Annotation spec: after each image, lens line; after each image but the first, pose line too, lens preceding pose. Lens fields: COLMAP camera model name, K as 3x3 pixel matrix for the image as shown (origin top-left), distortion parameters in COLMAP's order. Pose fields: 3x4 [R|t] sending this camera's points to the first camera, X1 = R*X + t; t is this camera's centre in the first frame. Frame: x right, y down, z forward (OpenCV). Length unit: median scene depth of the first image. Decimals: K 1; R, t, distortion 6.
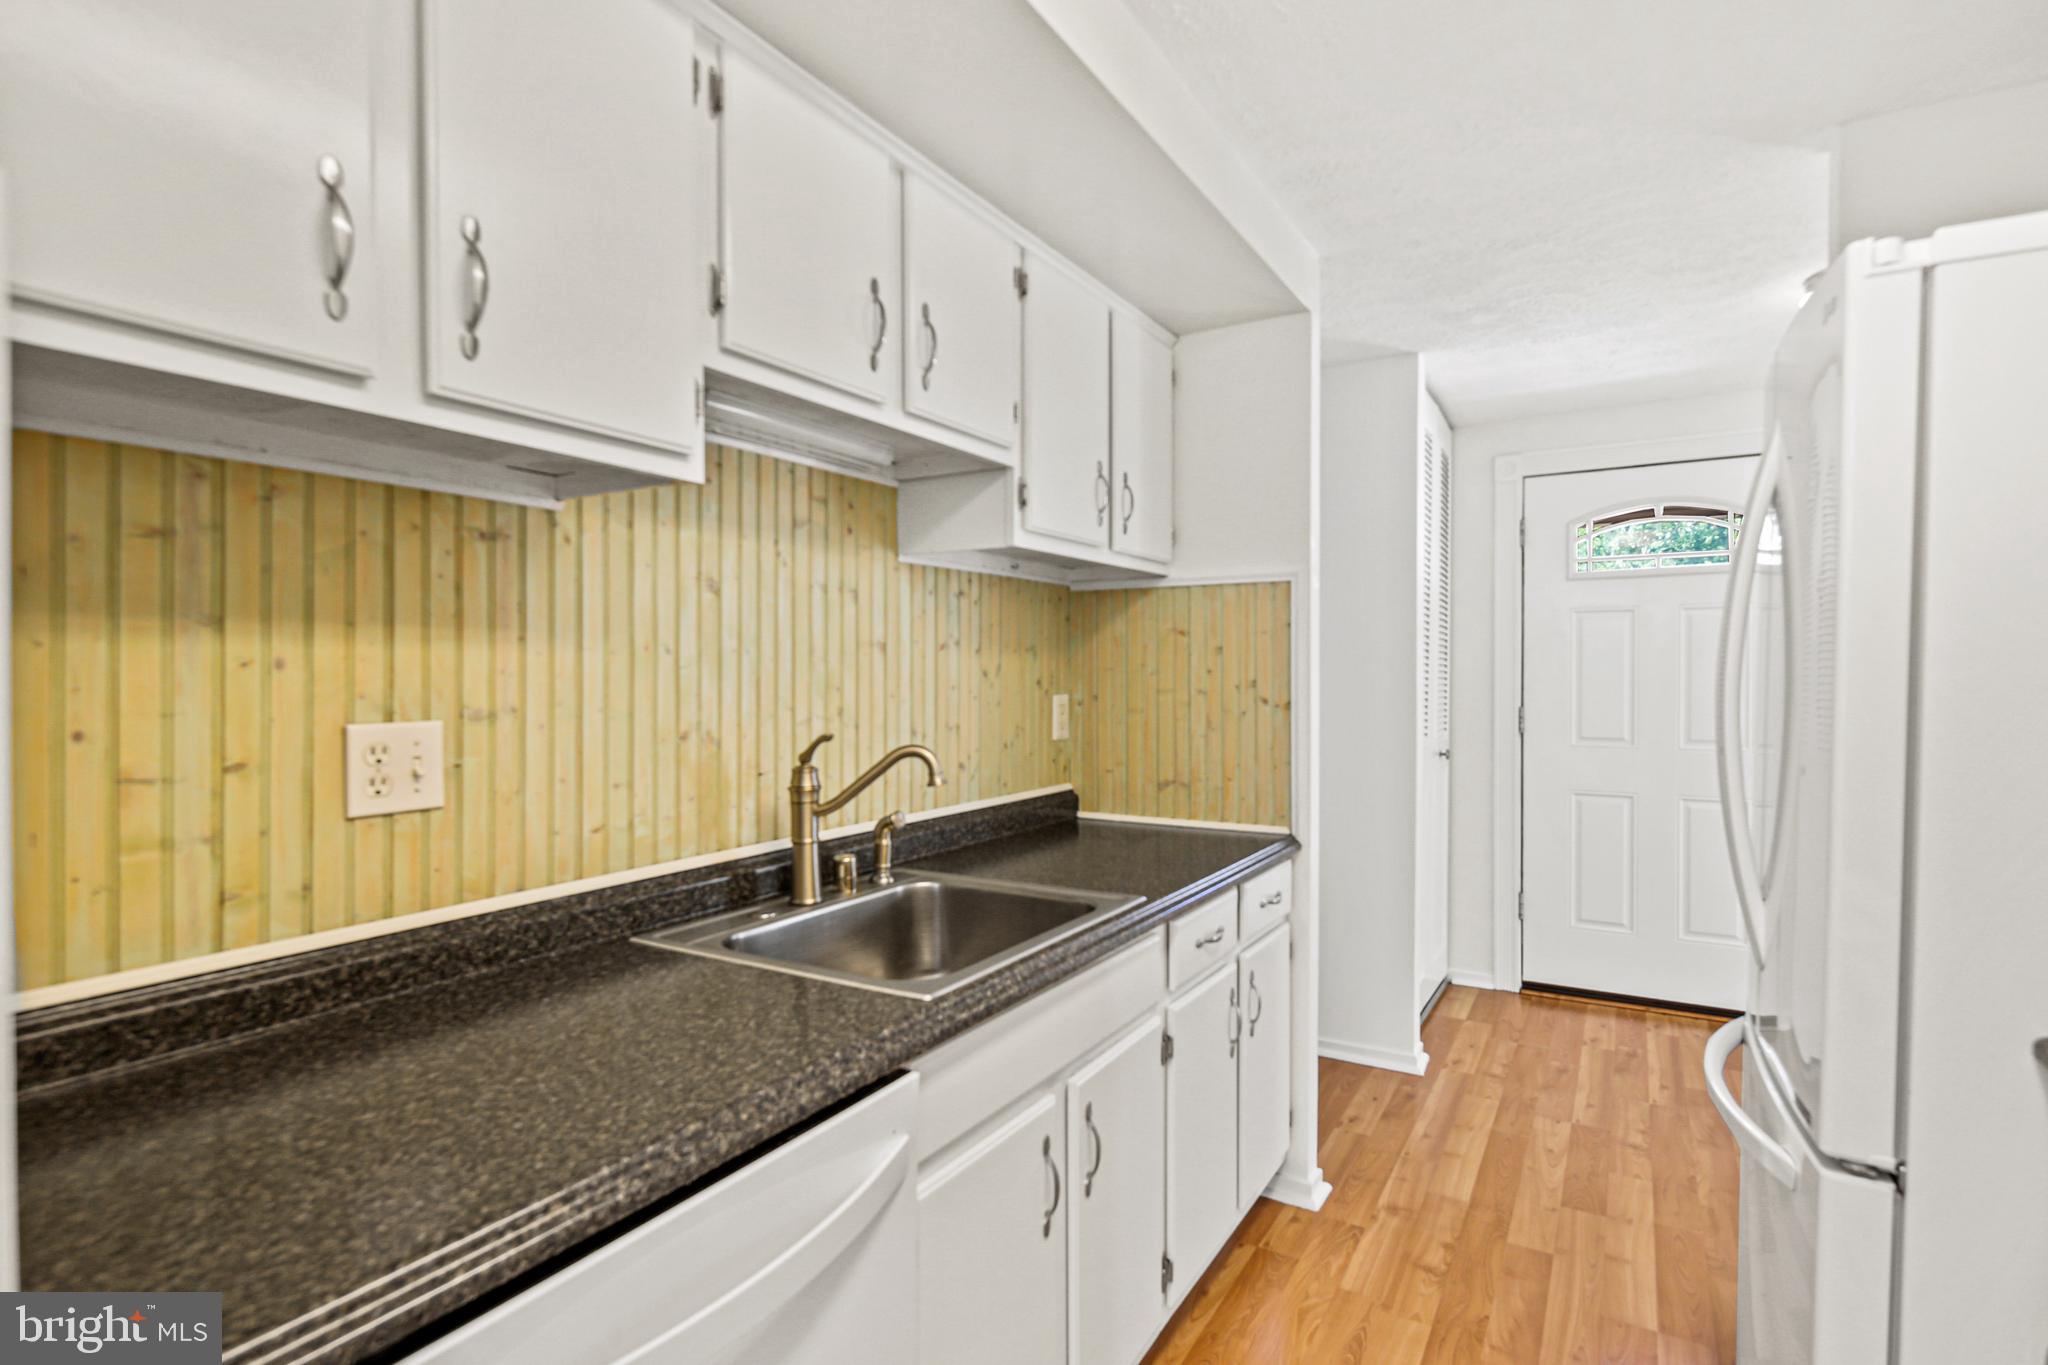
lens RADIAL K [[1010.2, 0, 1007.4], [0, 1010.2, 686.0], [0, 0, 1]] dist [0.007275, -0.004572]
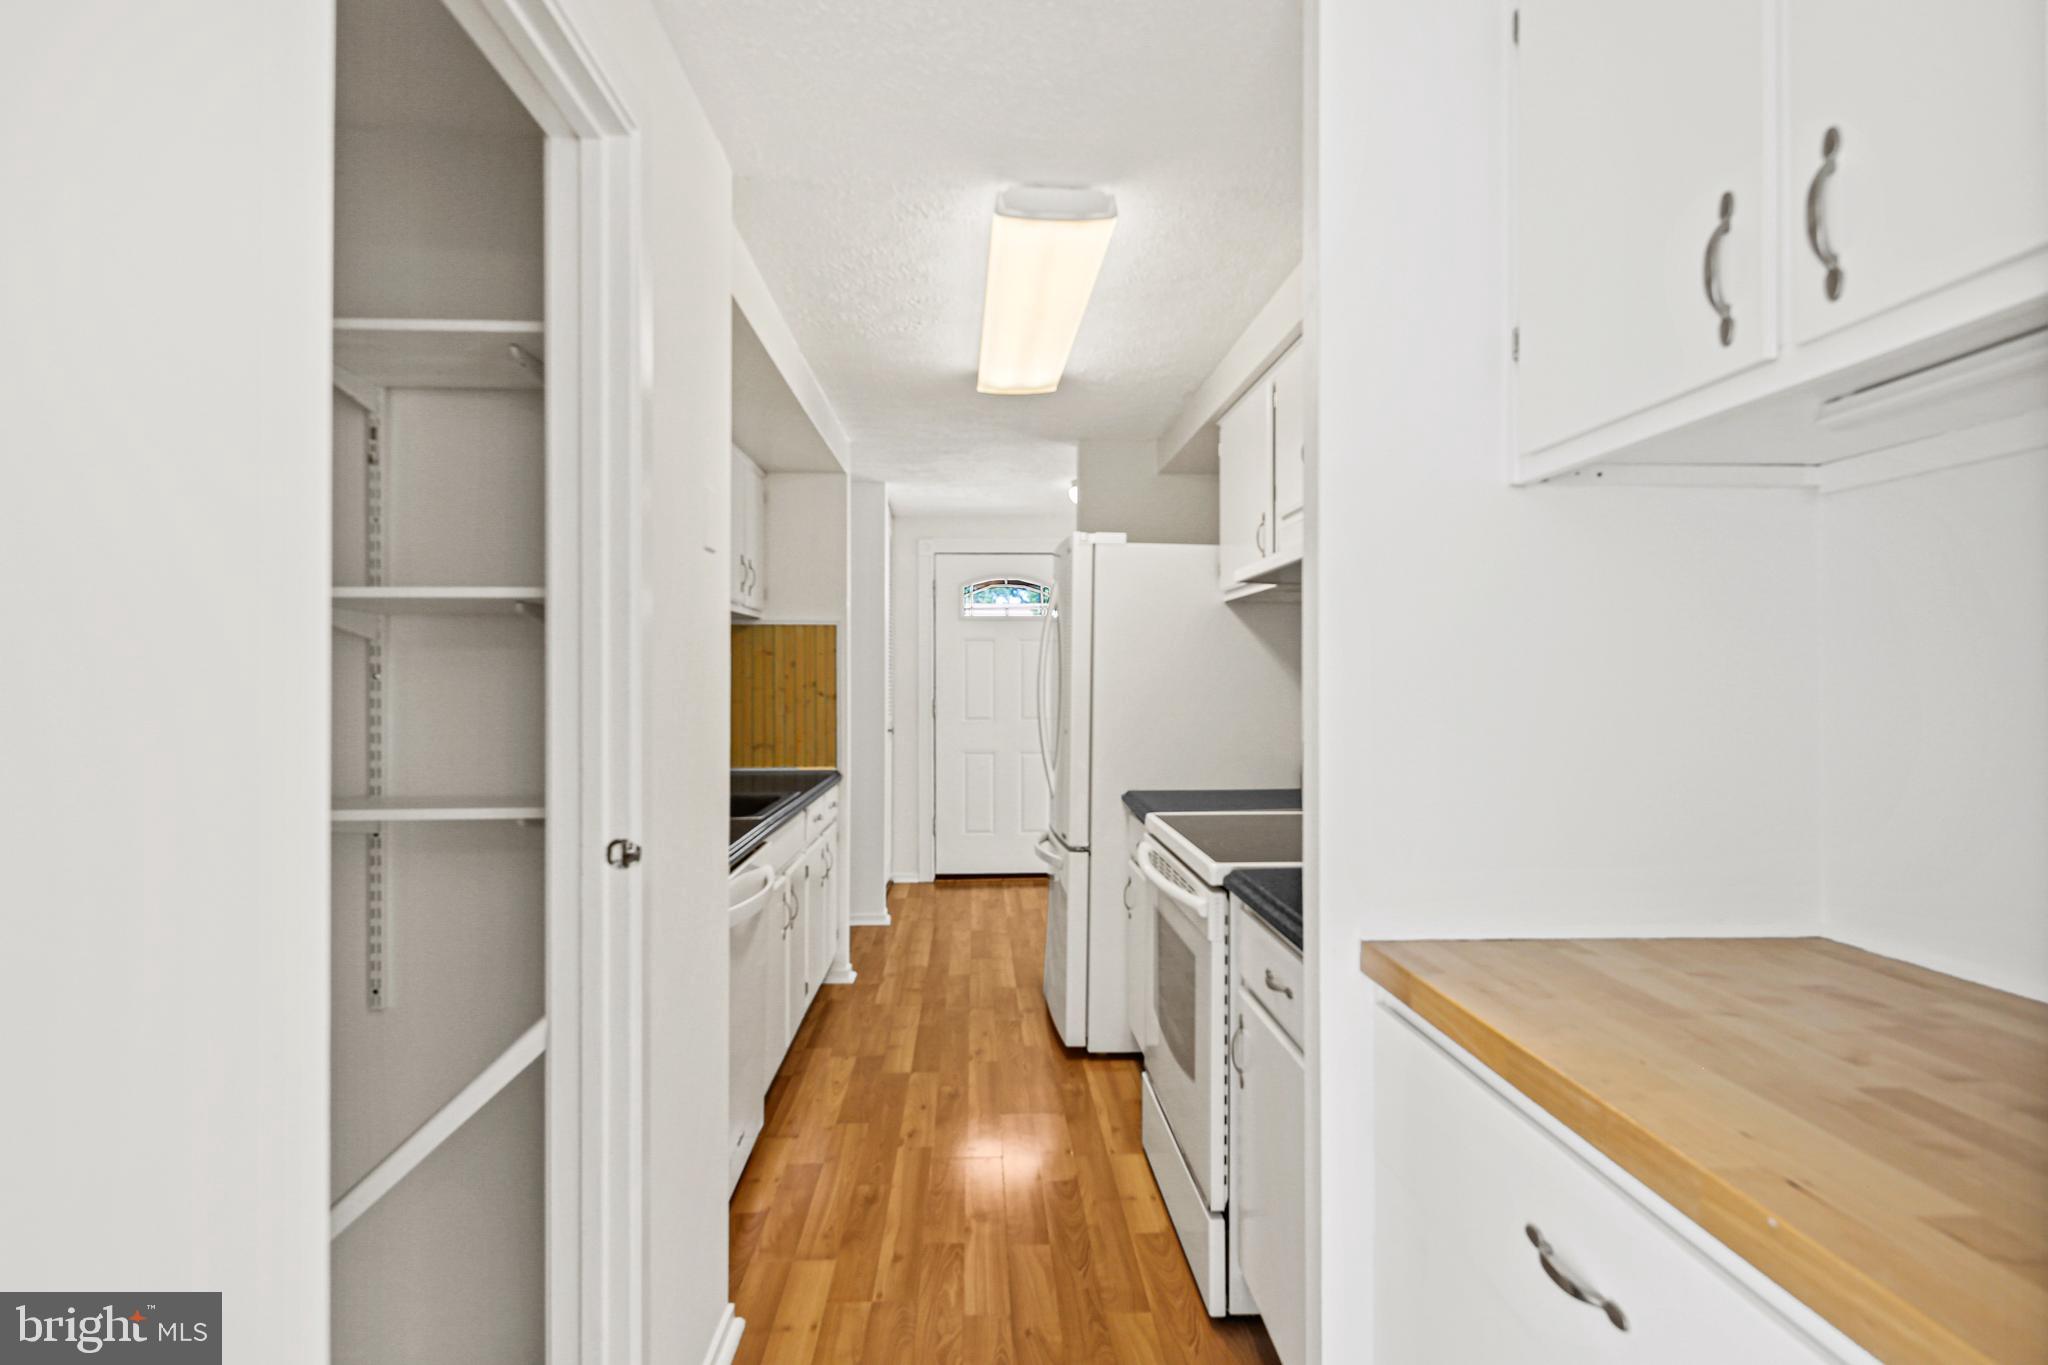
lens RADIAL K [[1010.2, 0, 1023.4], [0, 1010.2, 680.9], [0, 0, 1]] dist [0.007275, -0.004572]
pose [[0.825016, -0.001305, 0.565107, -0.414535], [0.006150, 0.999959, -0.006669, 0.005623], [-0.565076, 0.008978, 0.824990, -0.584056]]
